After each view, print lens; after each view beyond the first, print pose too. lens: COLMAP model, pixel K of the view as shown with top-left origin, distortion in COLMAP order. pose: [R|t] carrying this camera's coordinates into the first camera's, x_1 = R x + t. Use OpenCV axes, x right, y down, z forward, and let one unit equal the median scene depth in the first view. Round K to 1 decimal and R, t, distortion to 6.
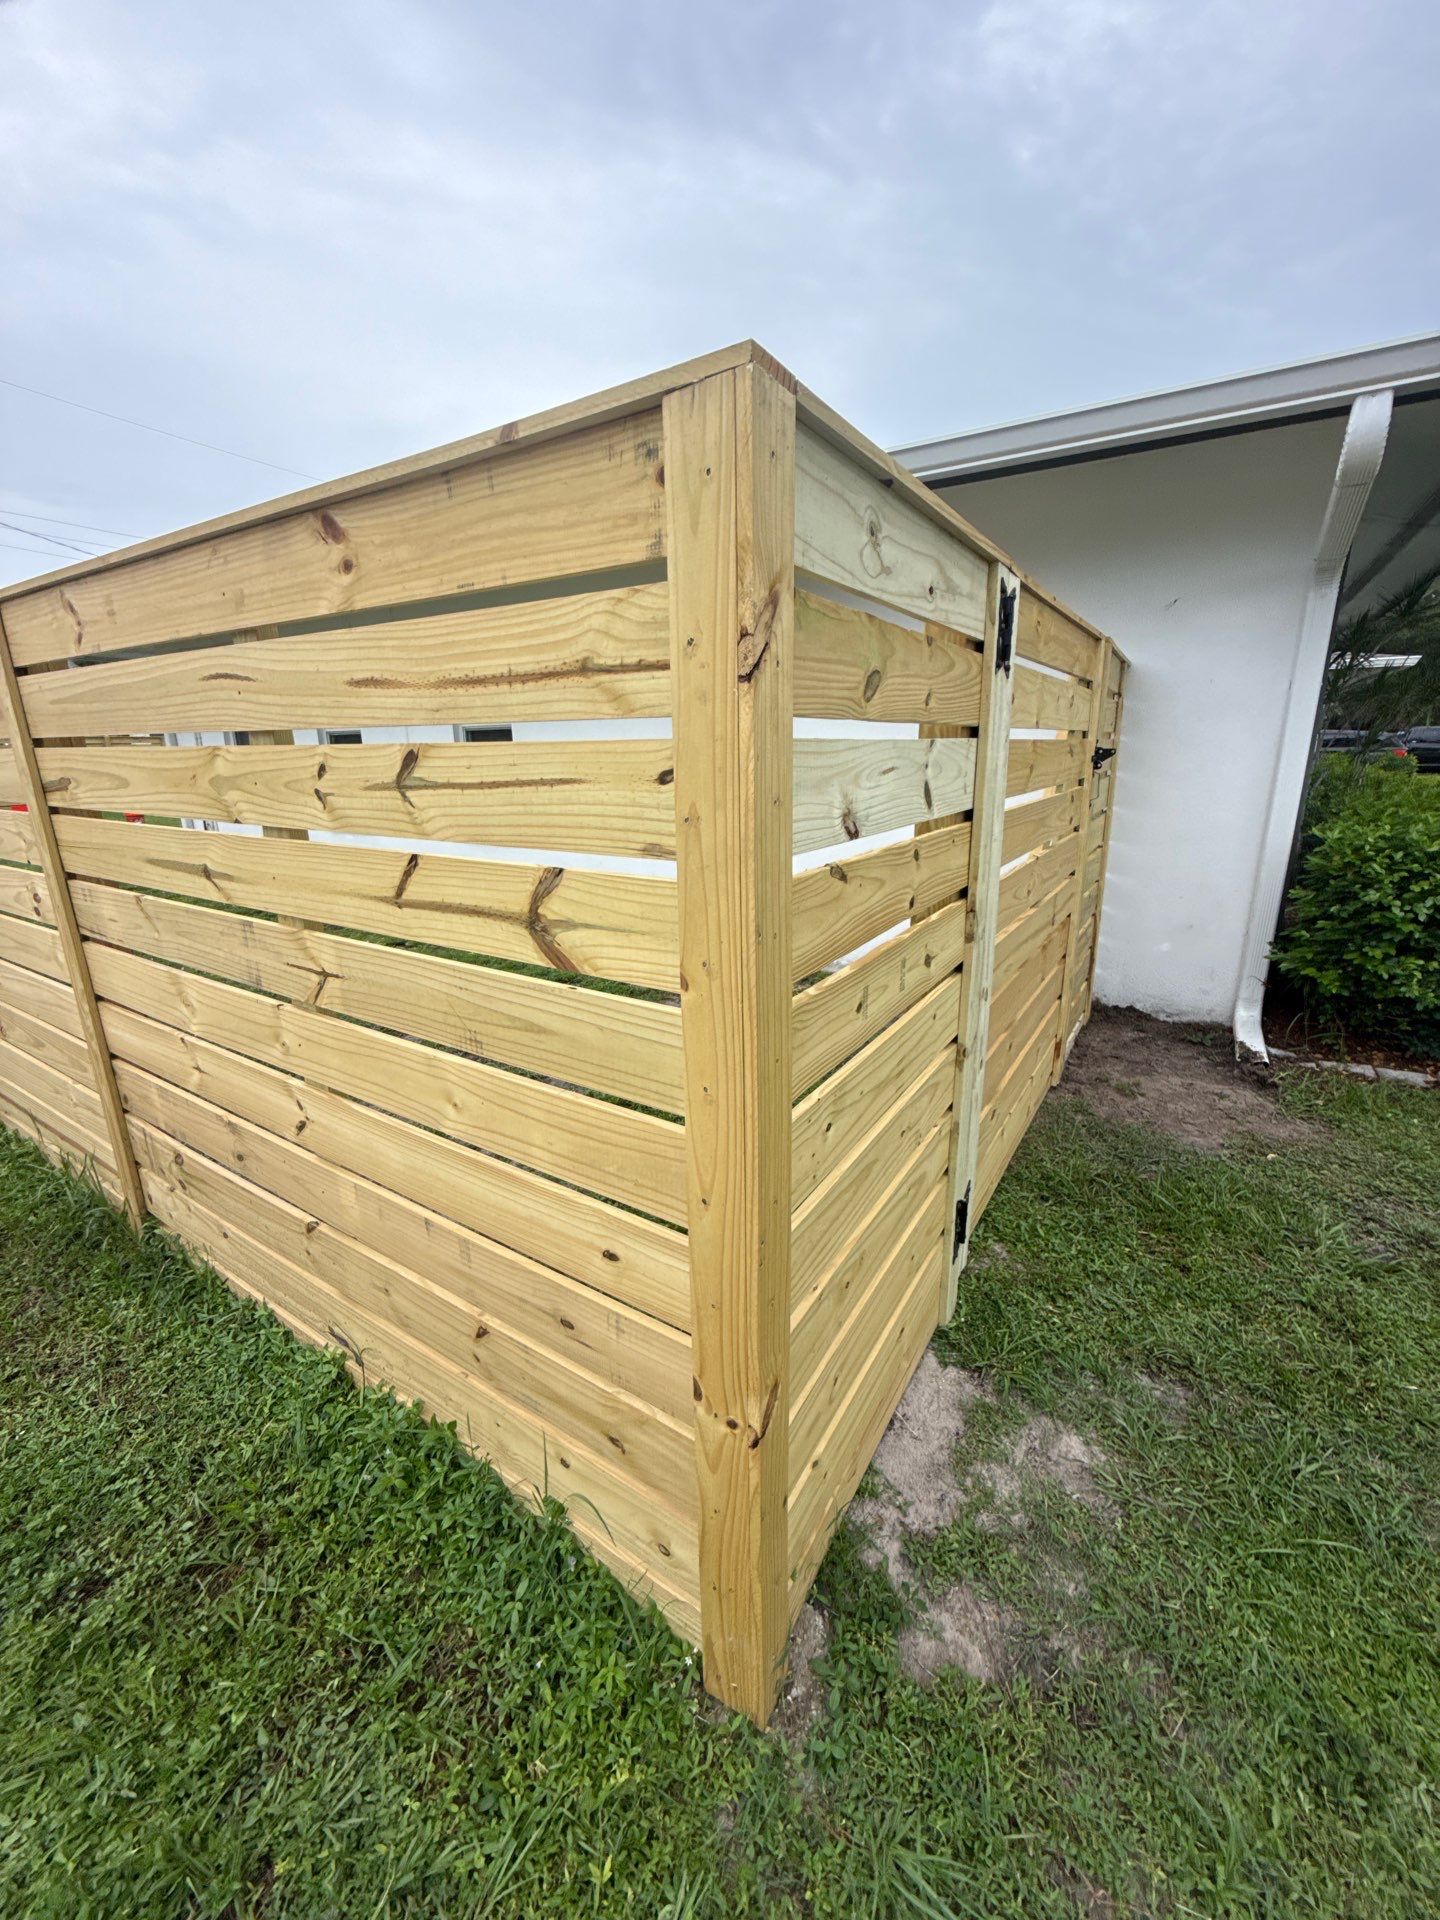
lens RADIAL K [[759.1, 0, 717.2], [0, 759.1, 951.4], [0, 0, 1]] dist [-0.000225, -0.000293]
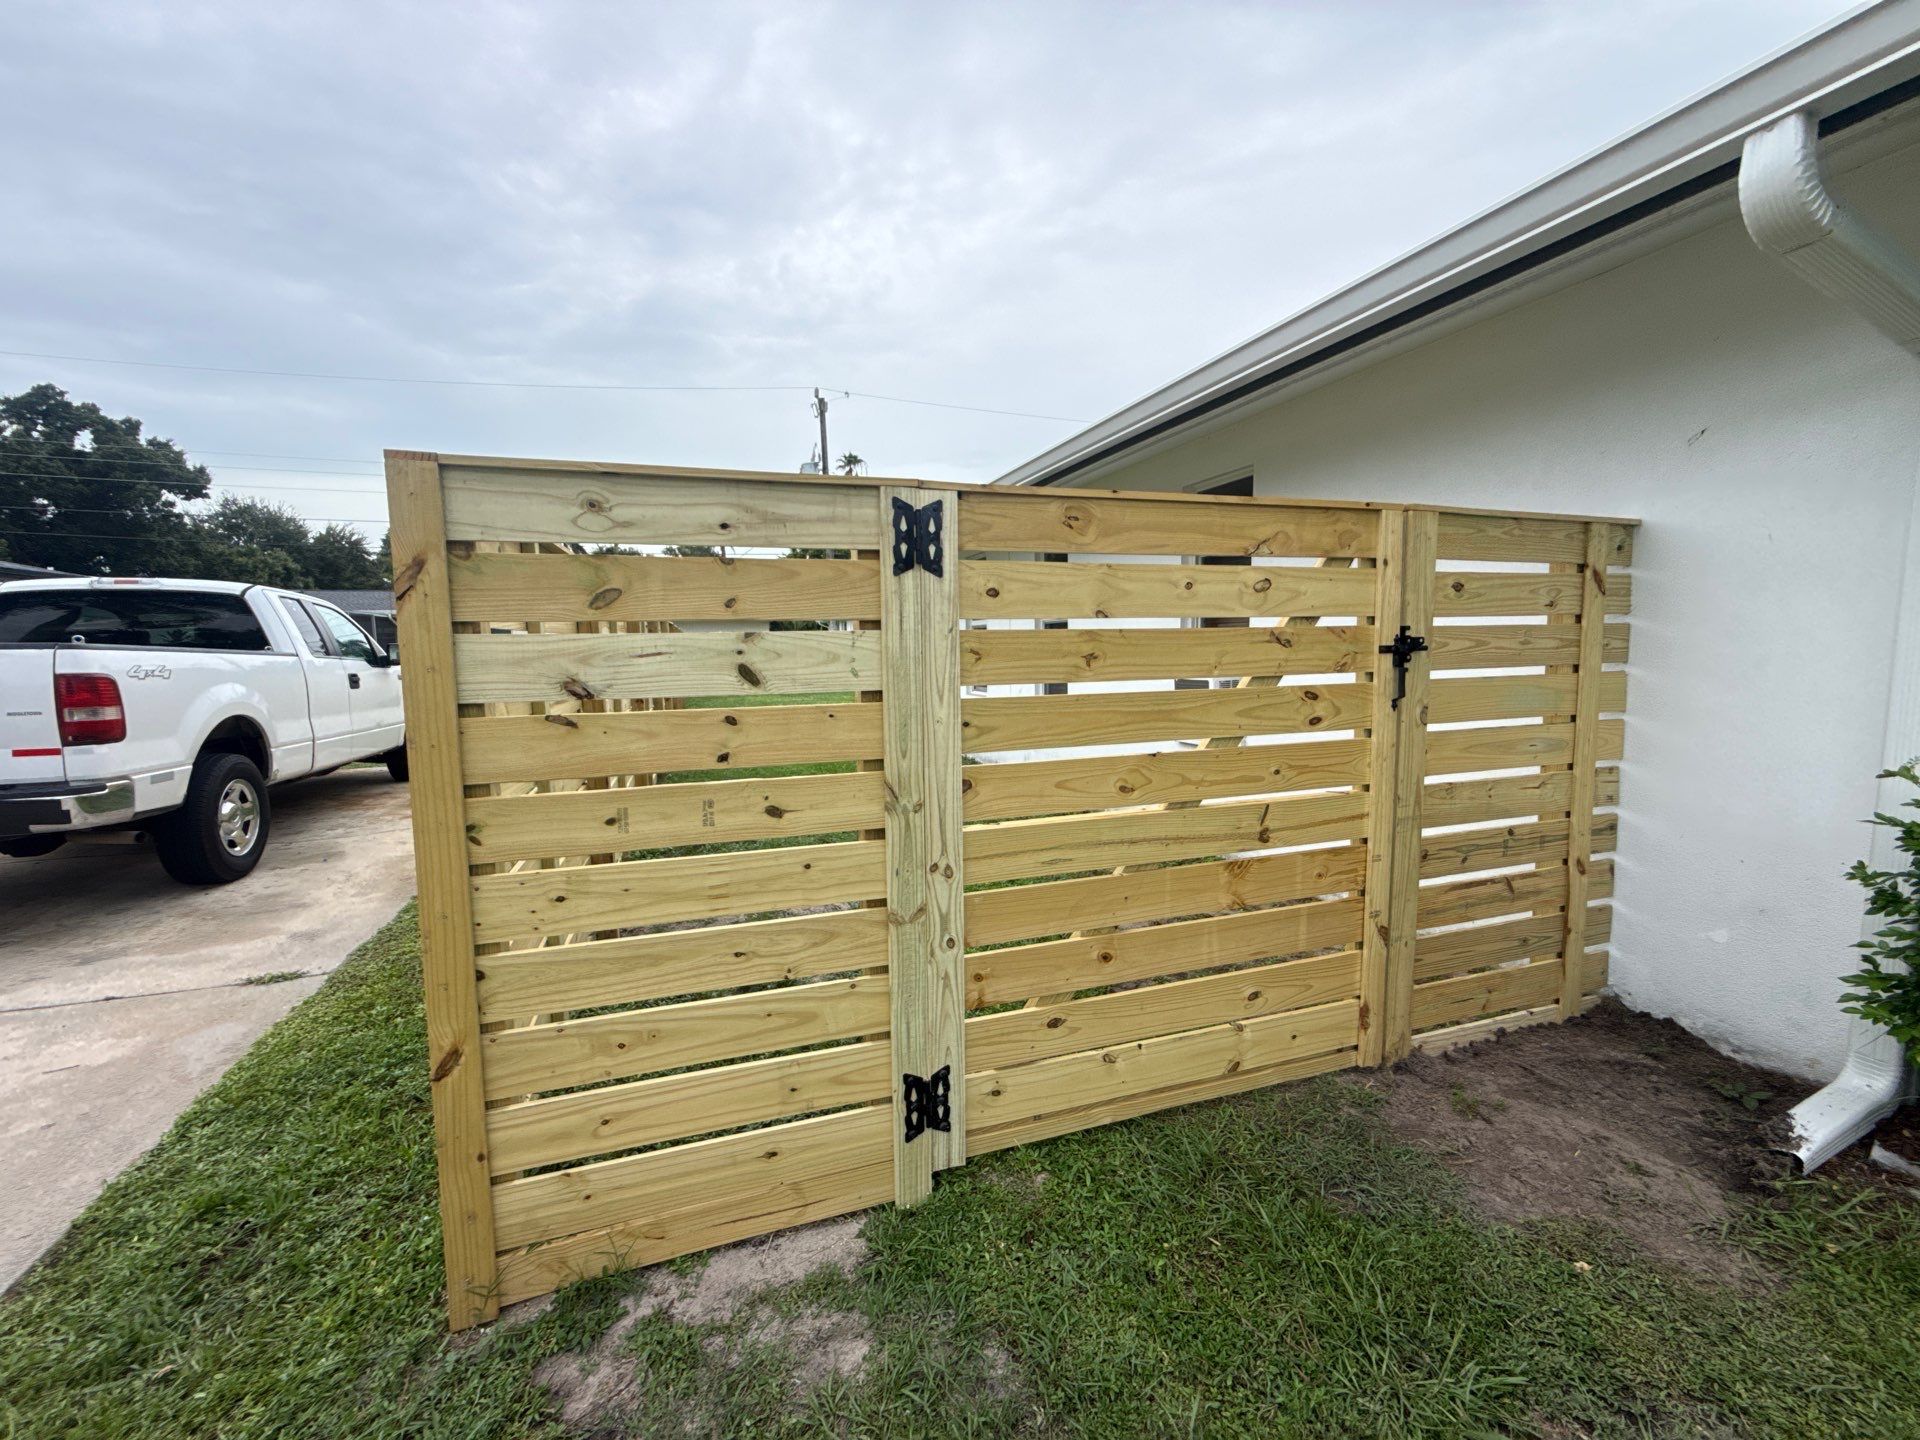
lens RADIAL K [[759.1, 0, 952.5], [0, 759.1, 711.2], [0, 0, 1]] dist [-0.000225, -0.000293]
pose [[0.784793, 0.055232, -0.617292, 0.592148], [-0.155187, 0.981803, -0.109450, -0.026570], [0.600014, 0.181691, 0.779084, 0.101075]]
